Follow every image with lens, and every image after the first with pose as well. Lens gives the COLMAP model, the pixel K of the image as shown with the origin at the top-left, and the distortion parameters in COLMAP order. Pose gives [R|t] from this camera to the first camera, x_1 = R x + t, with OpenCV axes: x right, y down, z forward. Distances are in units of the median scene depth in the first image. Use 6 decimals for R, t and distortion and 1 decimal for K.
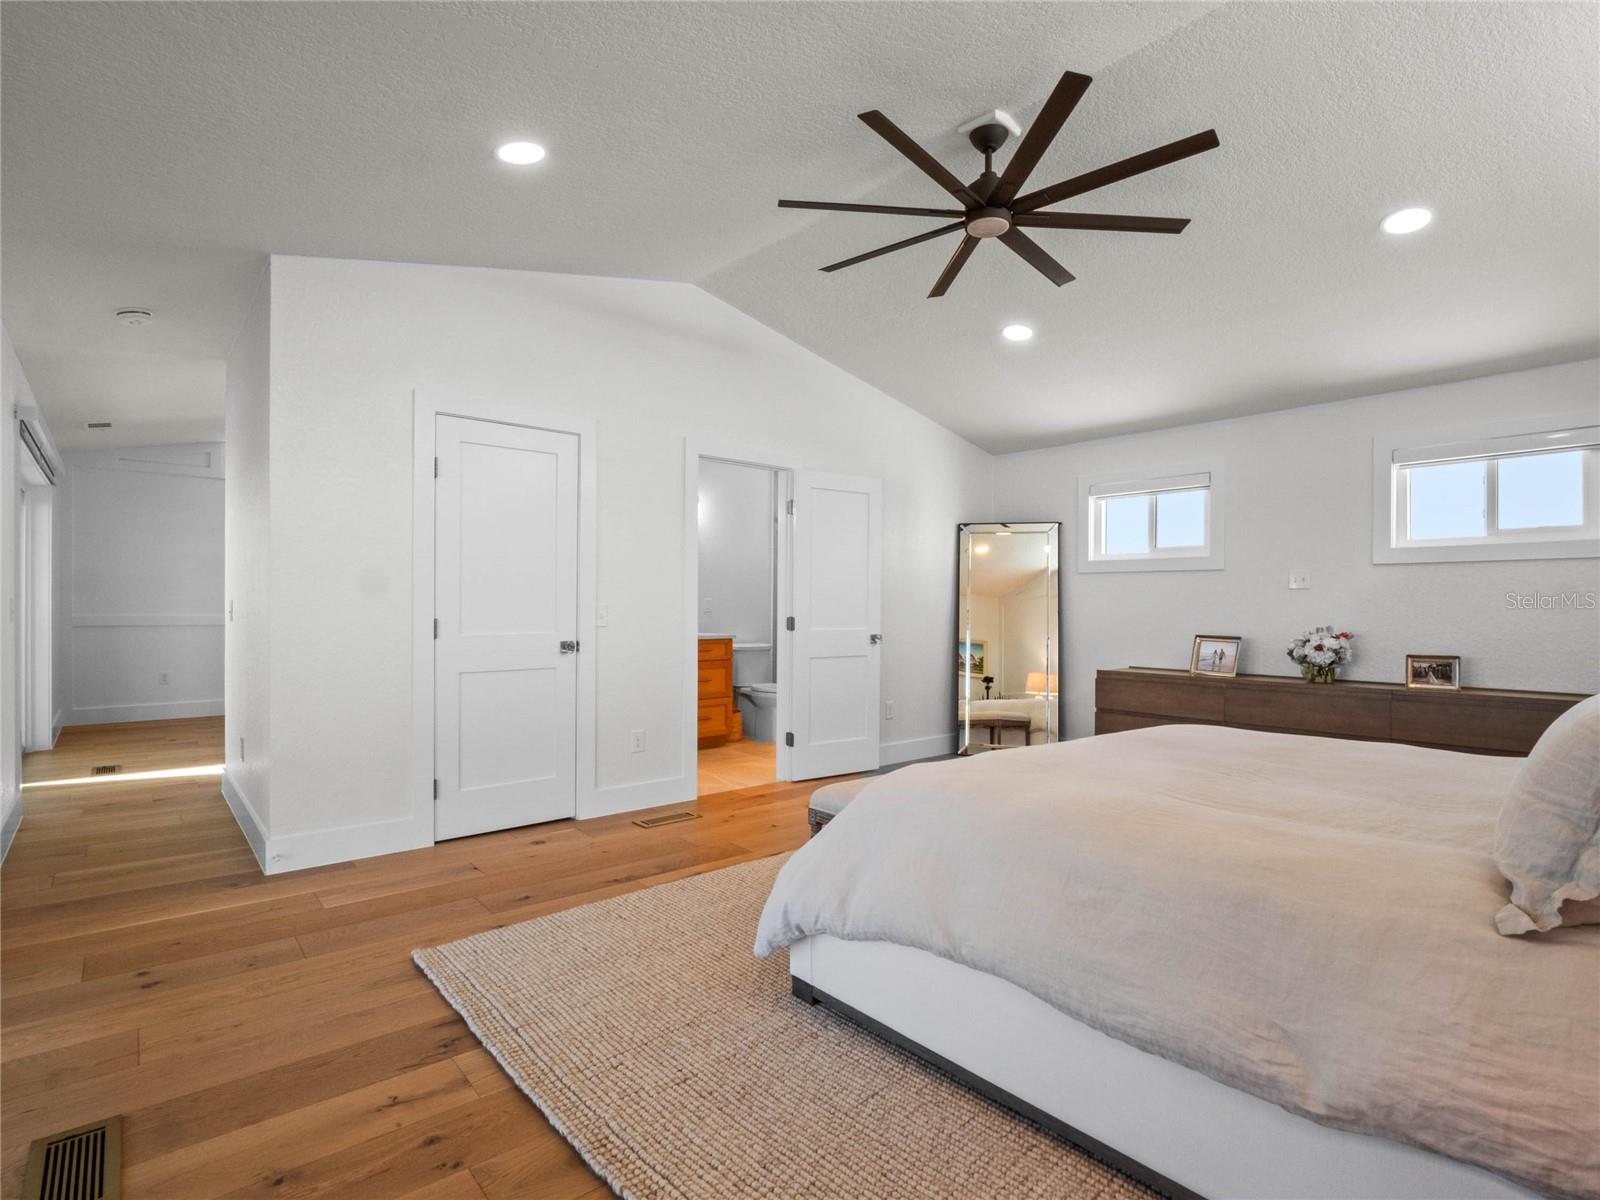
lens RADIAL K [[790.2, 0, 805.5], [0, 790.2, 607.3], [0, 0, 1]] dist [-0.008077, -0.001274]
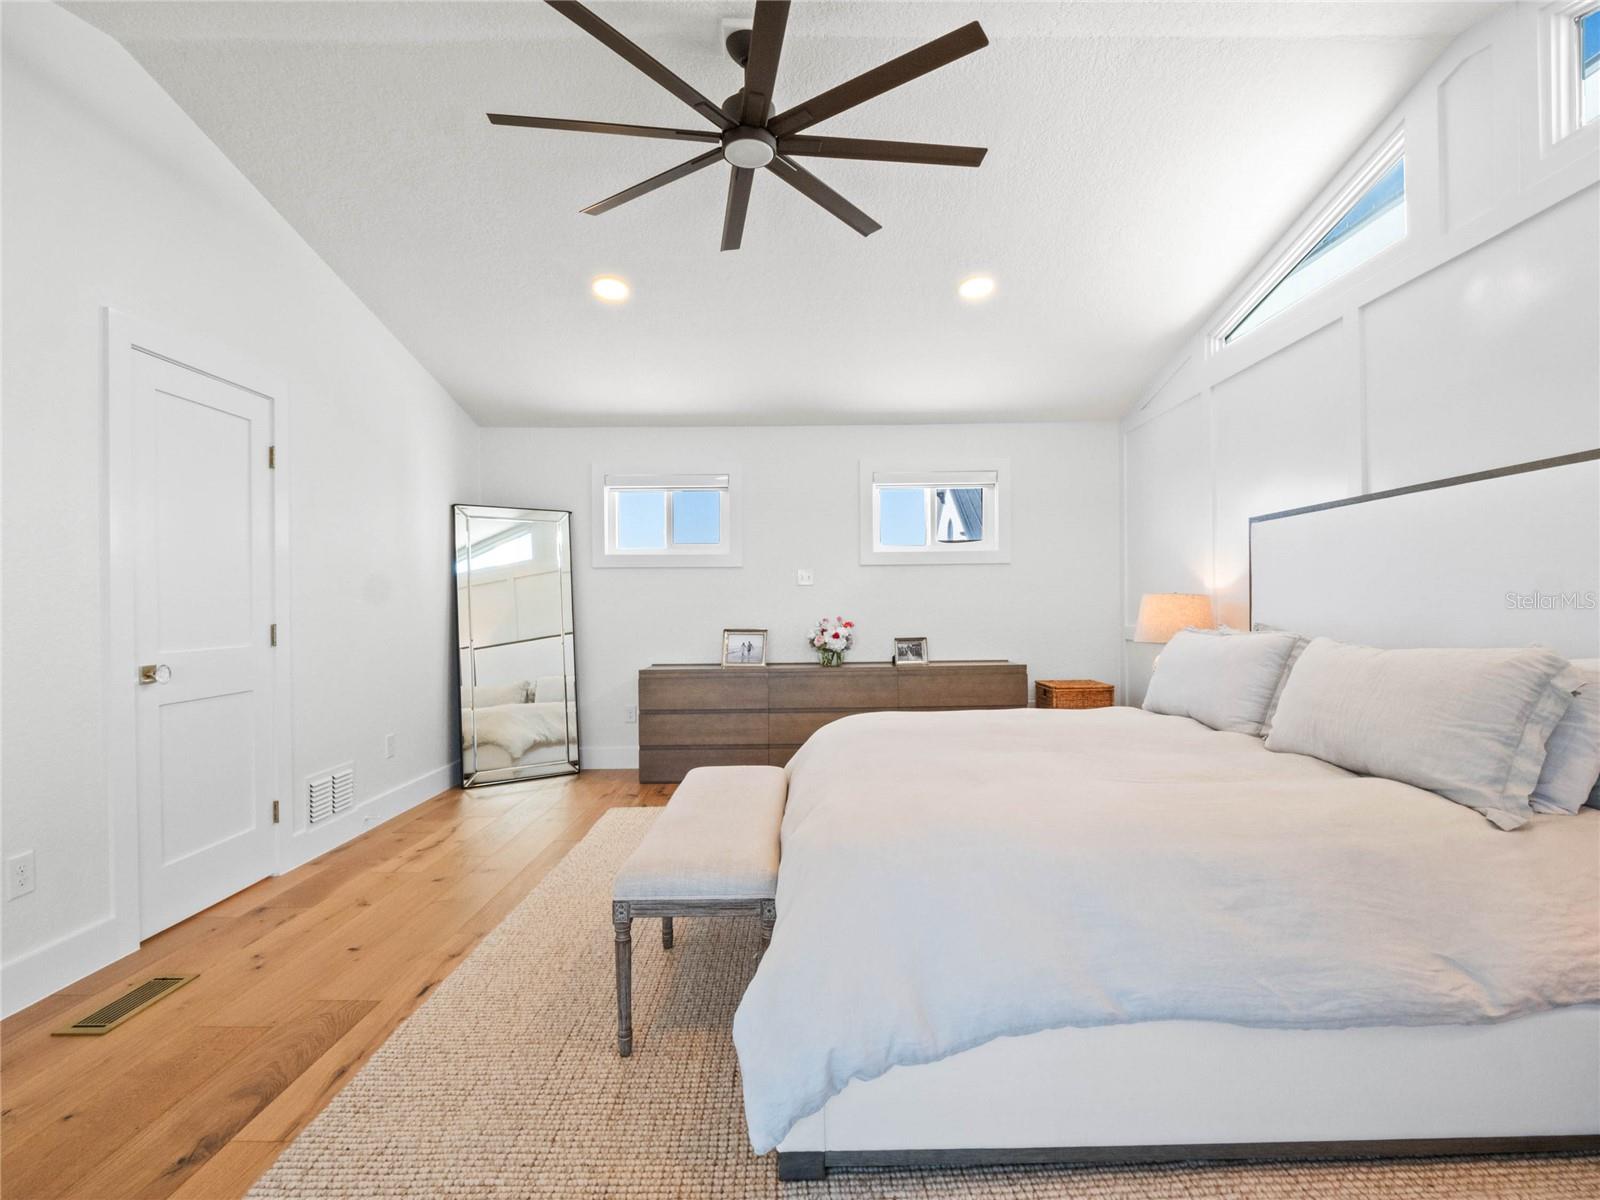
lens RADIAL K [[790.2, 0, 801.4], [0, 790.2, 603.3], [0, 0, 1]] dist [-0.008077, -0.001274]
pose [[0.657094, -0.012471, 0.753706, -0.311575], [0.015235, 0.999879, 0.003262, -0.001224], [-0.753655, 0.009339, 0.657204, 0.336014]]
